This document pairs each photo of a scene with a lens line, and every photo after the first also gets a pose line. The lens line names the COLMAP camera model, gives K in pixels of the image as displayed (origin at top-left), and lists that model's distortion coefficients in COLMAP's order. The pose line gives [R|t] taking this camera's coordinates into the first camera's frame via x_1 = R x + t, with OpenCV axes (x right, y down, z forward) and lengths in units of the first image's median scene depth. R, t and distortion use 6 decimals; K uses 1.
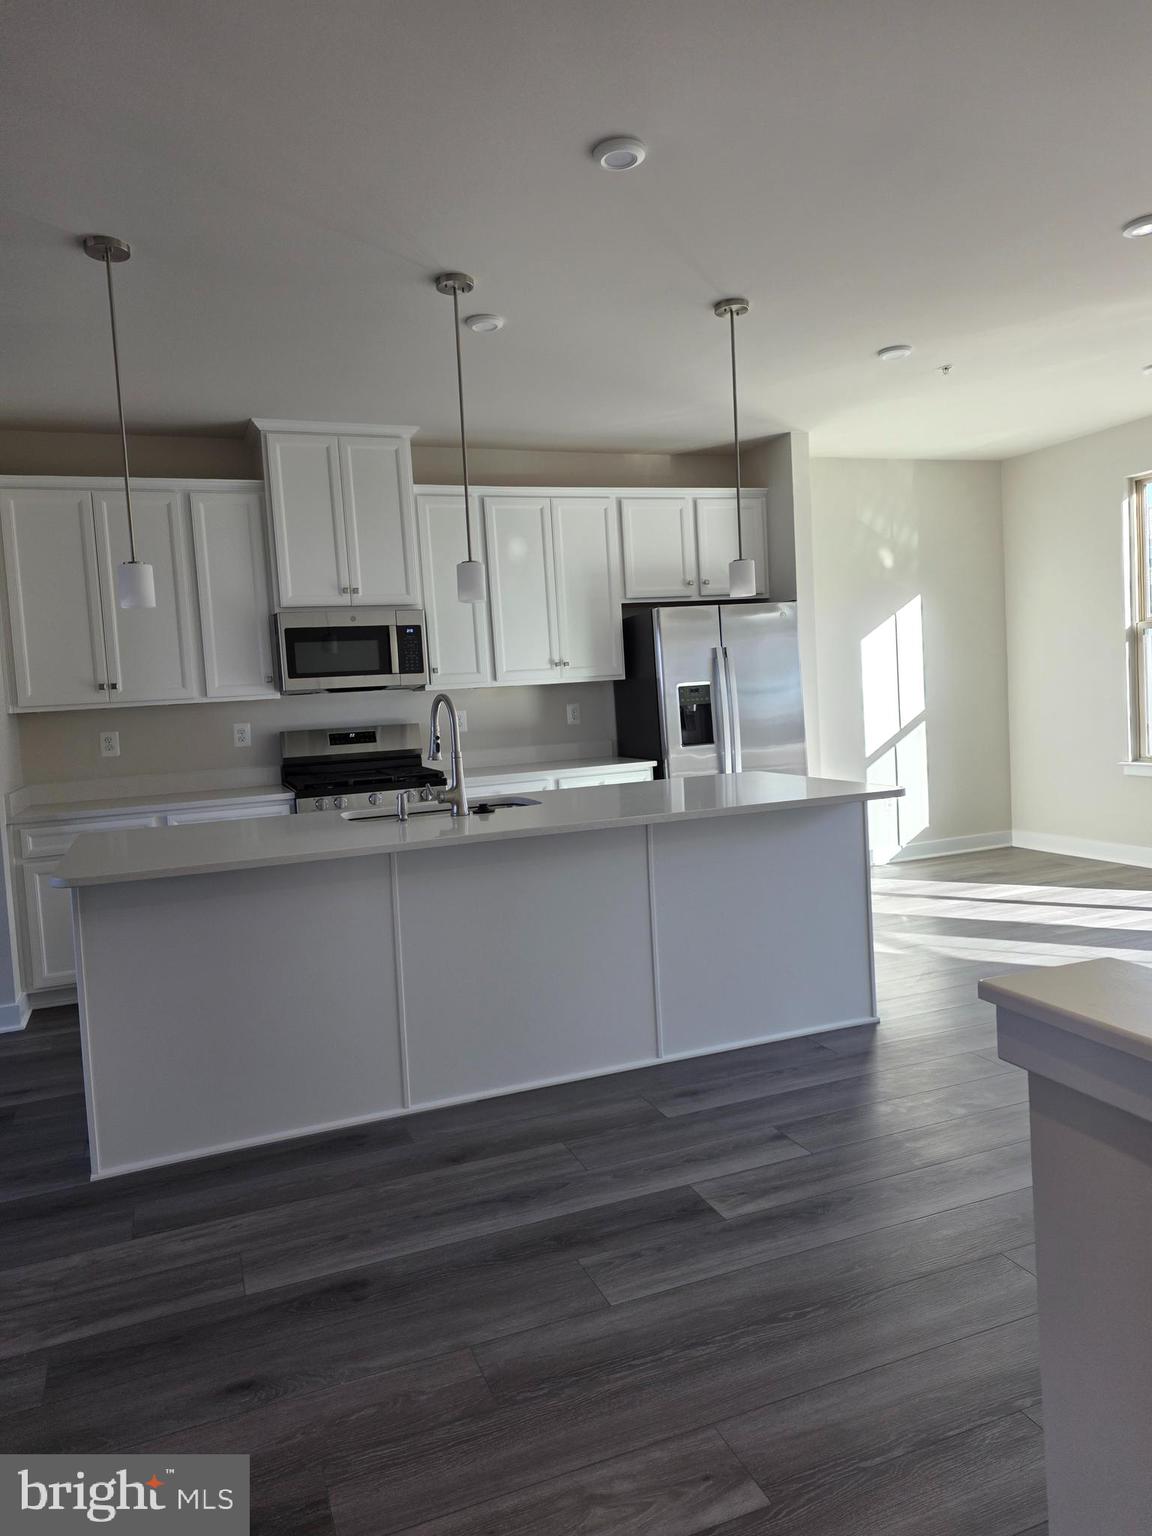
lens RADIAL K [[1035.0, 0, 580.2], [0, 1035.0, 762.6], [0, 0, 1]] dist [0.061738, -0.052632]
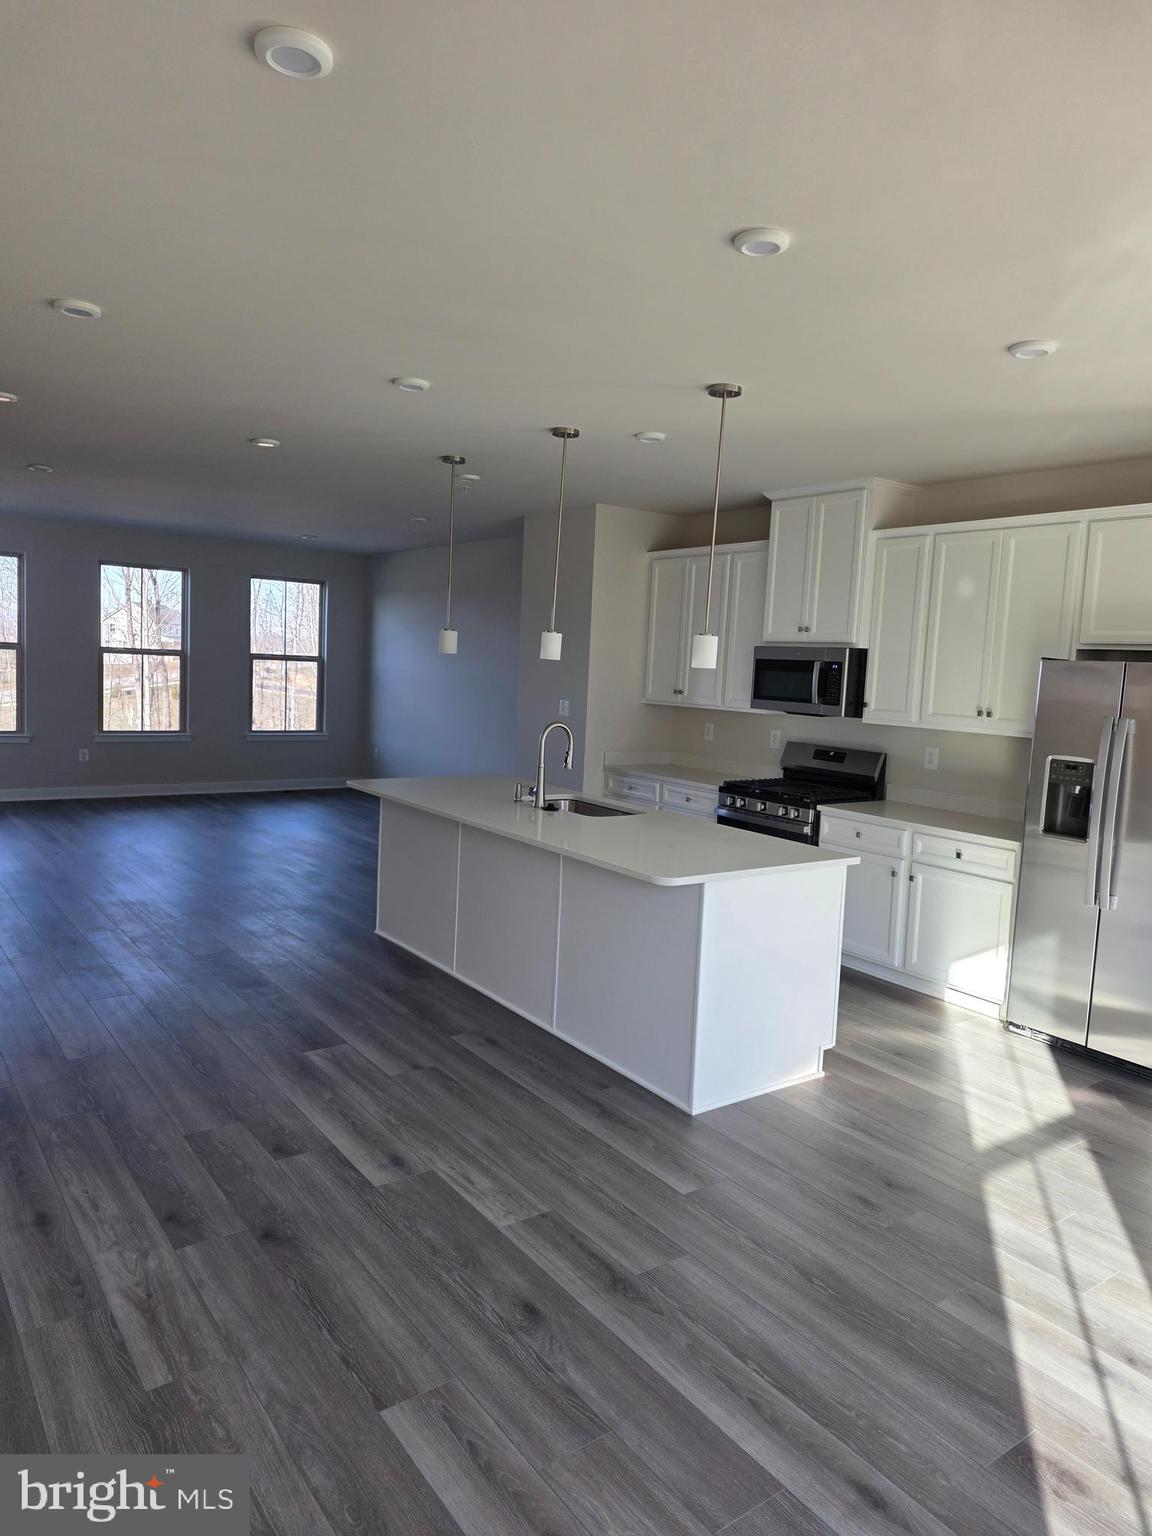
lens RADIAL K [[1035.0, 0, 578.4], [0, 1035.0, 776.8], [0, 0, 1]] dist [0.061738, -0.052632]
pose [[0.235048, 0.180312, -0.955113, 0.900169], [-0.126969, 0.979918, 0.153749, -0.157327], [0.963655, 0.085132, 0.253222, 0.495050]]
